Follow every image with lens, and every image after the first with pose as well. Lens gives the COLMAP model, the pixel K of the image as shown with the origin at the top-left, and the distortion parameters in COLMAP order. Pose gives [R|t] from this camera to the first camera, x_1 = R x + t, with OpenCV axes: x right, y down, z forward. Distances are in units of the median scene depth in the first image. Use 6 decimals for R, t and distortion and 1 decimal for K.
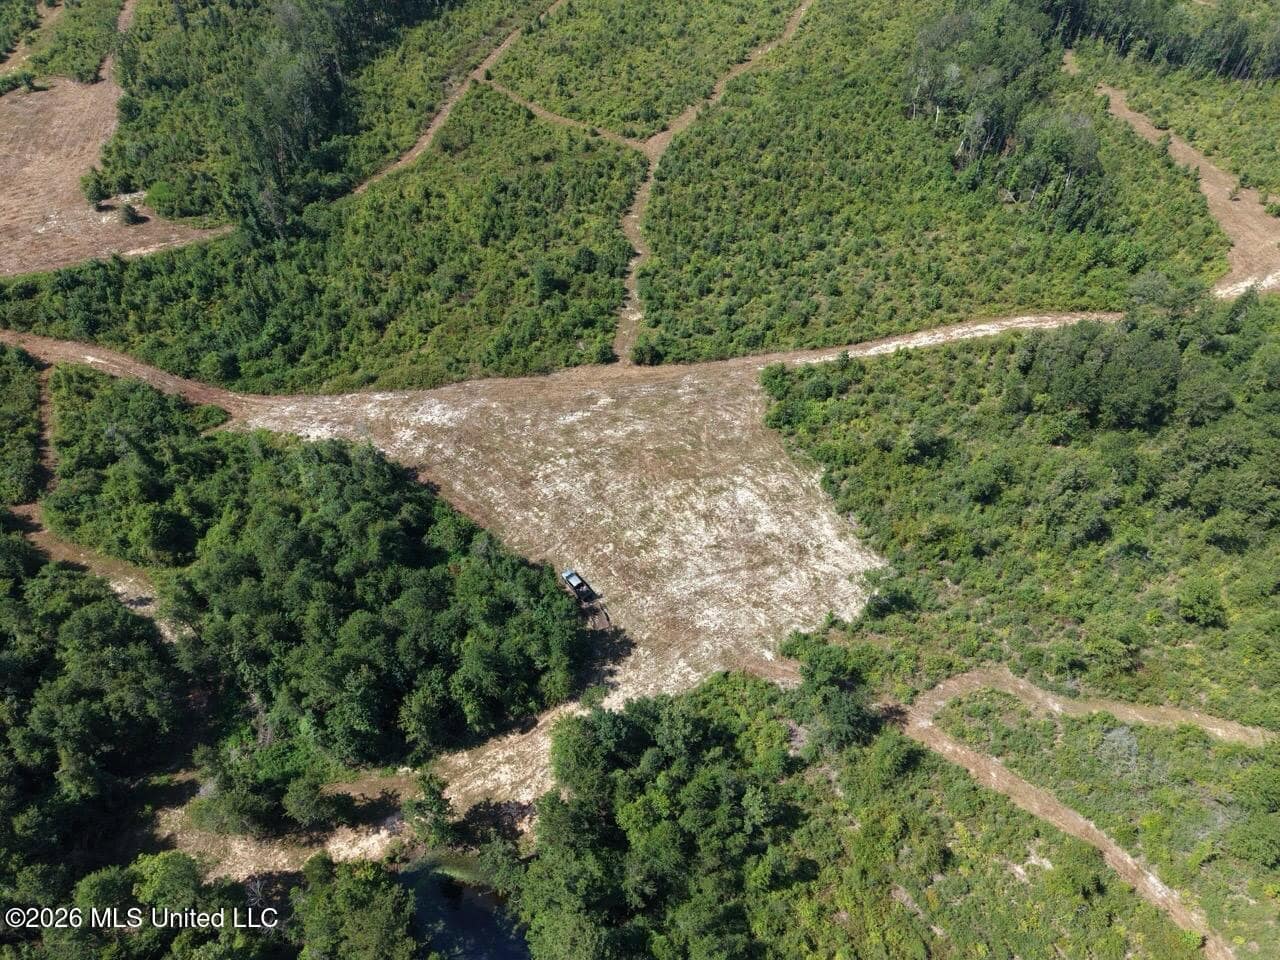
lens RADIAL K [[852.6, 0, 640.0], [0, 852.6, 480.0], [0, 0, 1]] dist [0.039606, -0.046888]
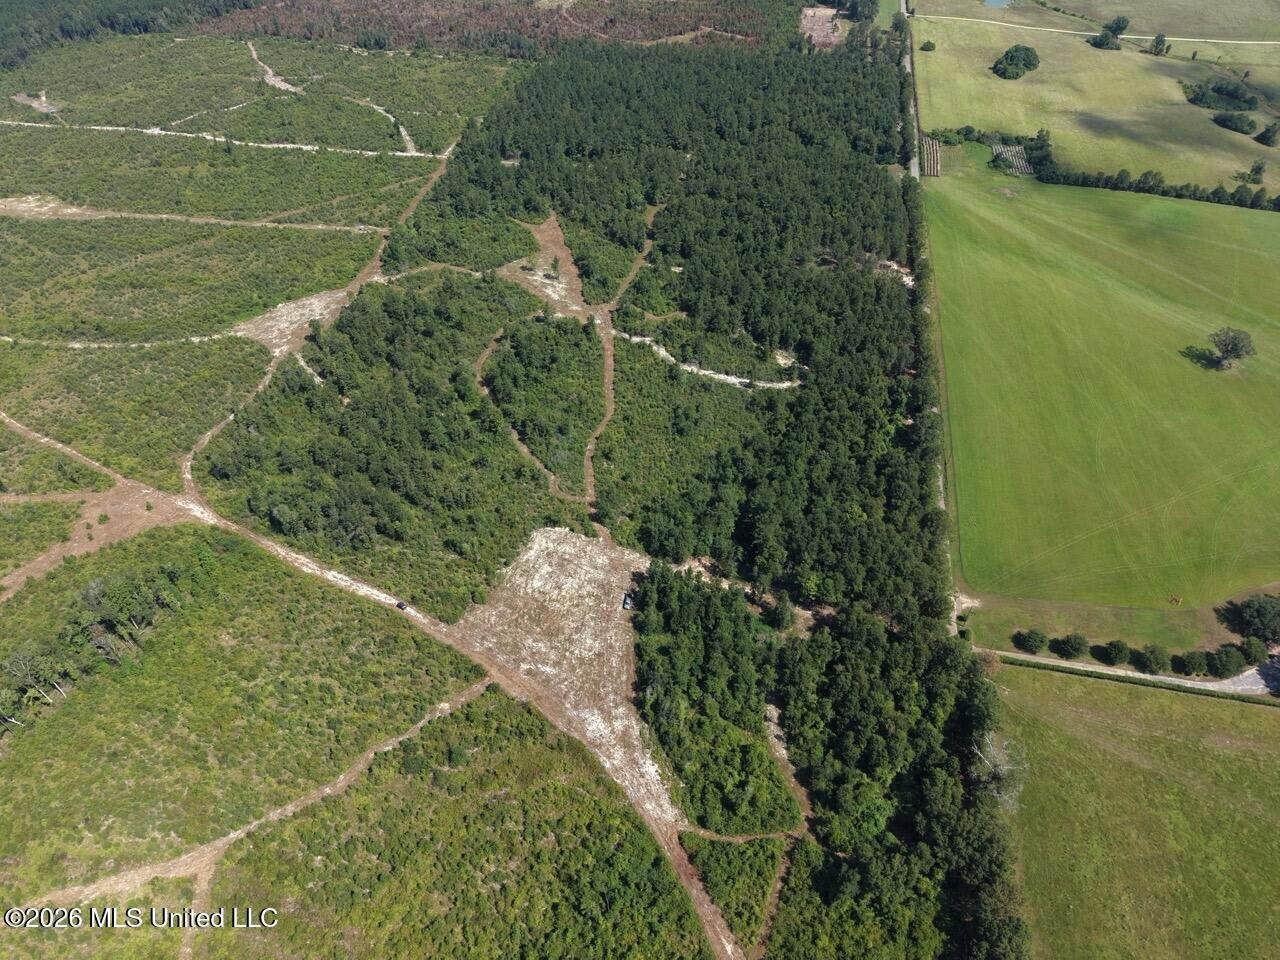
lens RADIAL K [[867.1, 0, 635.0], [0, 867.1, 479.1], [0, 0, 1]] dist [0.021479, -0.025336]
pose [[-0.679173, -0.508737, 0.529065, -0.886016], [0.534446, 0.151285, 0.831553, -1.421845], [-0.503081, 0.847526, 0.169143, 0.258617]]
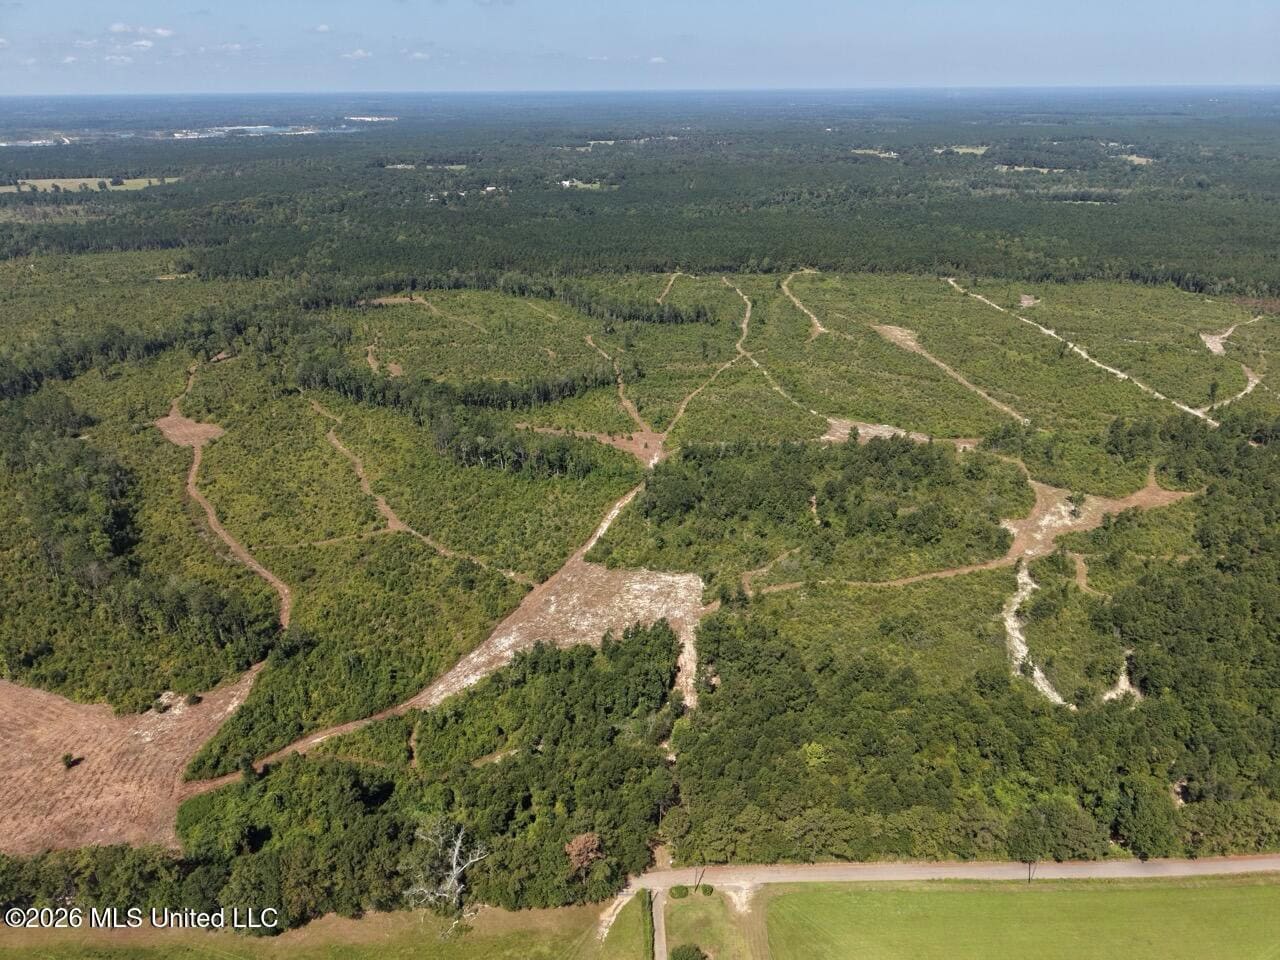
lens RADIAL K [[852.6, 0, 640.0], [0, 852.6, 480.0], [0, 0, 1]] dist [0.039606, -0.046888]
pose [[0.555569, -0.363554, 0.747778, -1.338156], [0.627578, 0.773299, -0.090304, 0.007764], [-0.545425, 0.519459, 0.657780, -0.638669]]
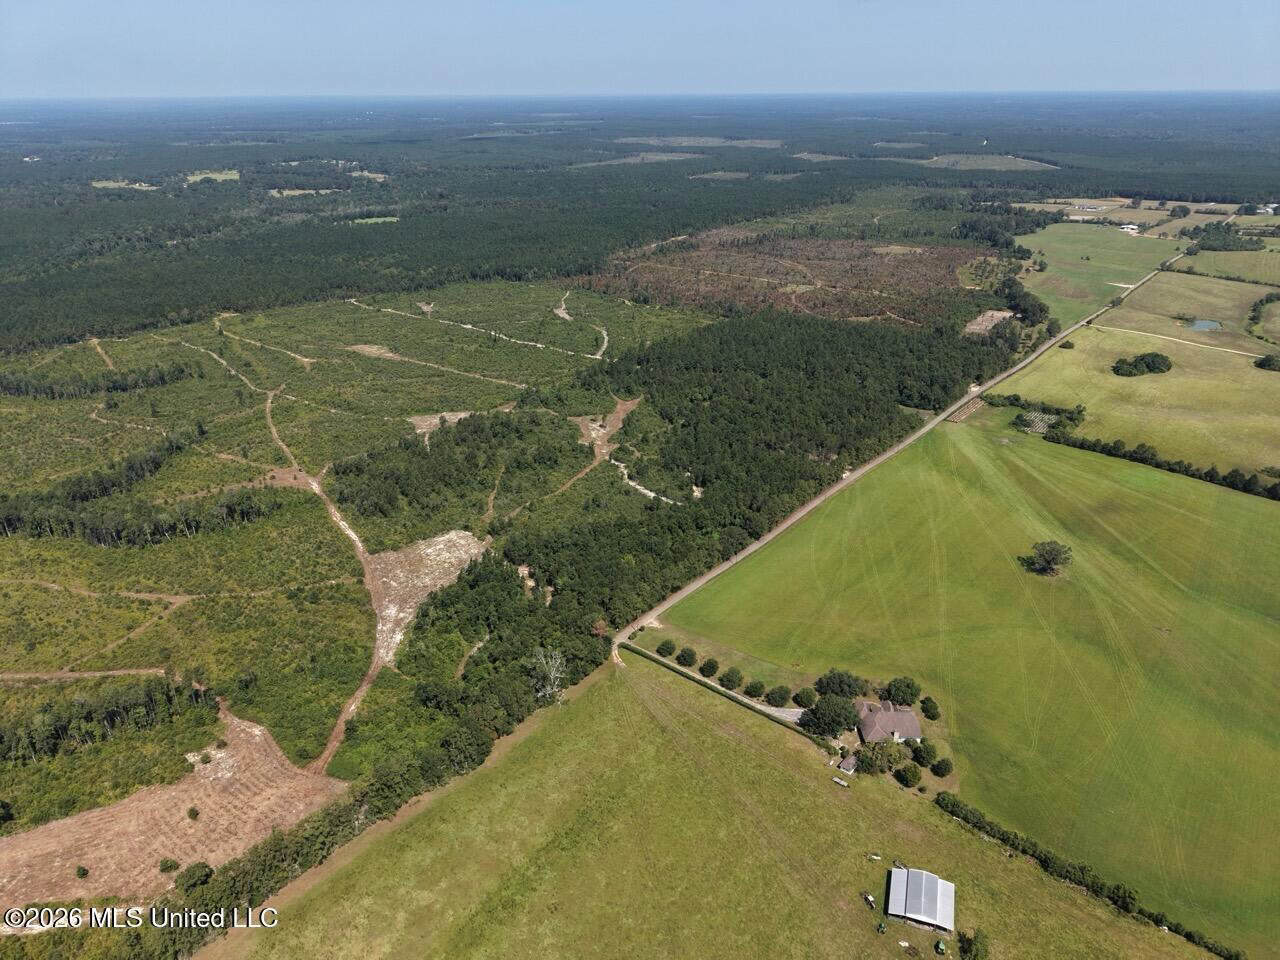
lens RADIAL K [[852.6, 0, 640.0], [0, 852.6, 480.0], [0, 0, 1]] dist [0.039606, -0.046888]
pose [[-0.254395, -0.414352, 0.873840, -2.515052], [0.720817, 0.521157, 0.456966, -0.919762], [-0.644752, 0.746128, 0.166093, -0.266677]]
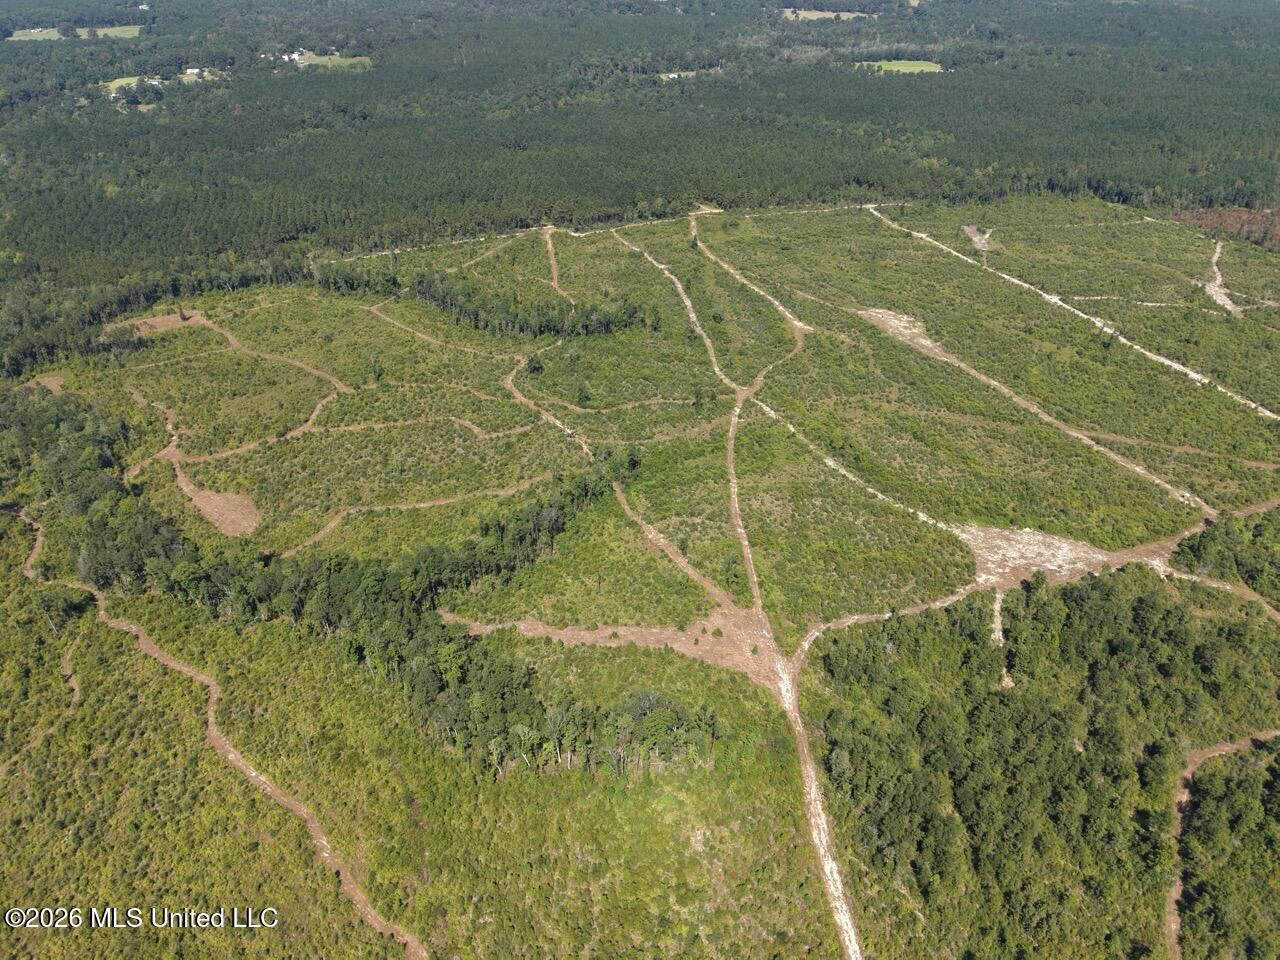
lens RADIAL K [[852.6, 0, 640.0], [0, 852.6, 480.0], [0, 0, 1]] dist [0.039606, -0.046888]
pose [[0.263177, -0.563266, 0.783243, -0.442902], [0.719248, 0.655639, 0.229826, -1.214382], [-0.642977, 0.502861, 0.577677, 0.084342]]
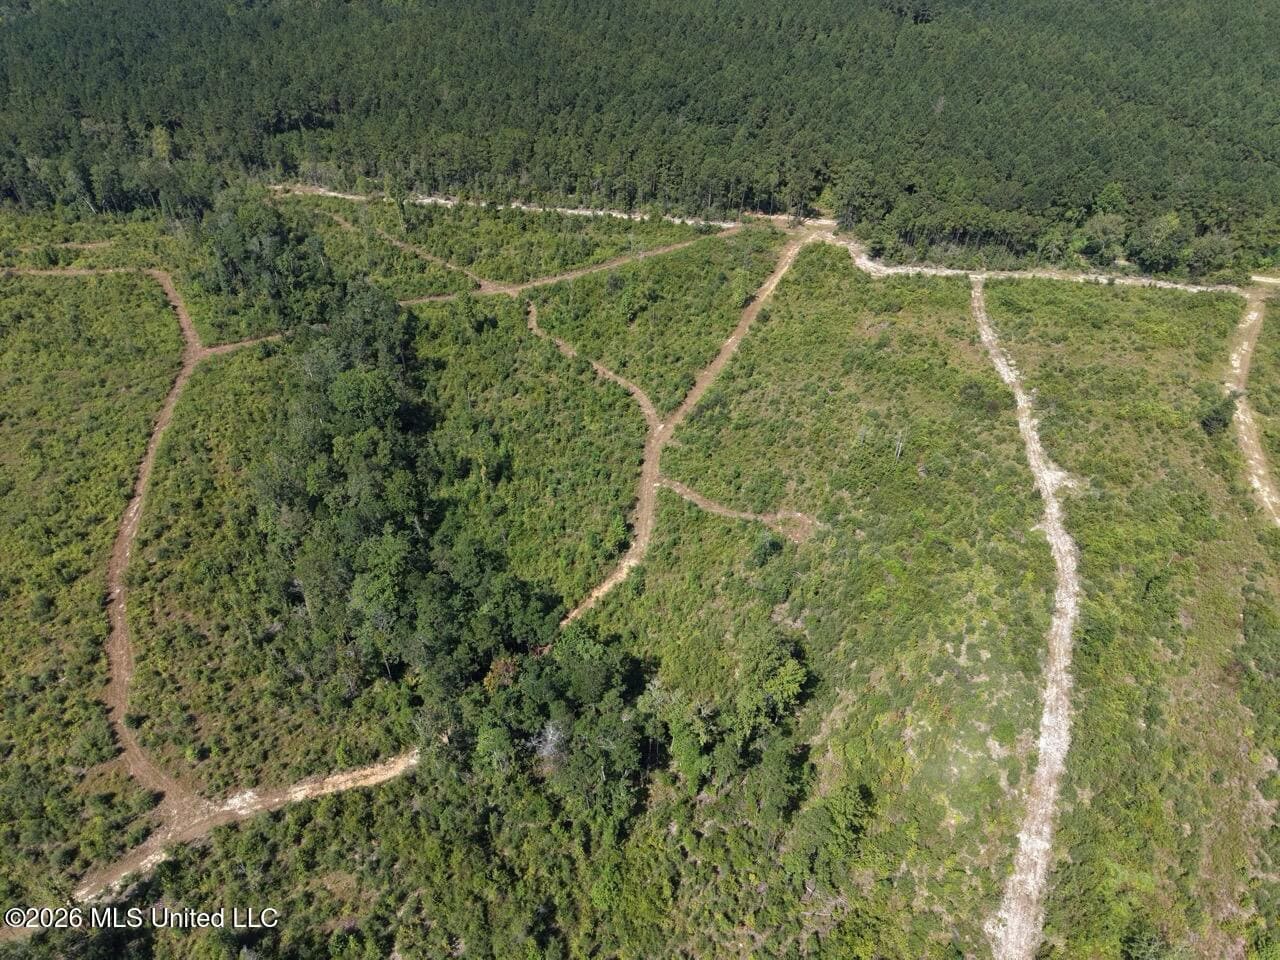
lens RADIAL K [[867.1, 0, 635.0], [0, 867.1, 479.1], [0, 0, 1]] dist [0.021479, -0.025336]
pose [[0.755088, -0.443327, 0.483014, 2.190828], [0.493786, 0.869199, 0.025854, -1.180015], [-0.431297, 0.218984, 0.875231, 1.010256]]
